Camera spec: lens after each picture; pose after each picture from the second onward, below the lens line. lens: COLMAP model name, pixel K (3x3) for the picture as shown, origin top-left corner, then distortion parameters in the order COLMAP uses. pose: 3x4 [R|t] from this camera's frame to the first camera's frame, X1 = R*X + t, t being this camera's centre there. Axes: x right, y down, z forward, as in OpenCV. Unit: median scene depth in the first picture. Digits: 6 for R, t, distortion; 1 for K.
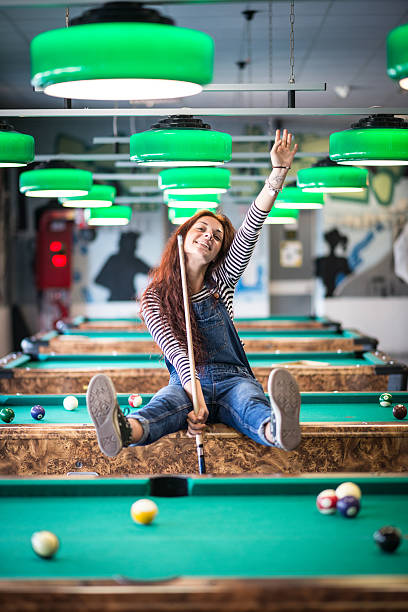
lens RADIAL K [[1519.7, 0, 203.1], [0, 1519.7, 328.7], [0, 0, 1]] dist [0.038148, -0.500564]
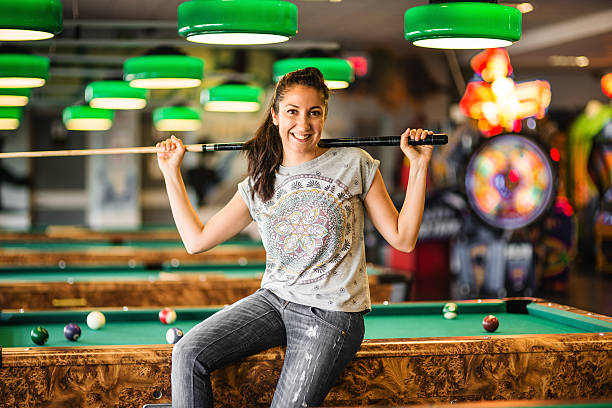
lens RADIAL K [[1497.5, 0, 307.1], [0, 1497.5, 220.9], [0, 0, 1]] dist [-0.011978, -0.358885]
pose [[0.976774, -0.002142, 0.214259, -0.157801], [0.005625, 0.999862, -0.015652, 0.007839], [-0.214196, 0.016494, 0.976651, 0.172009]]
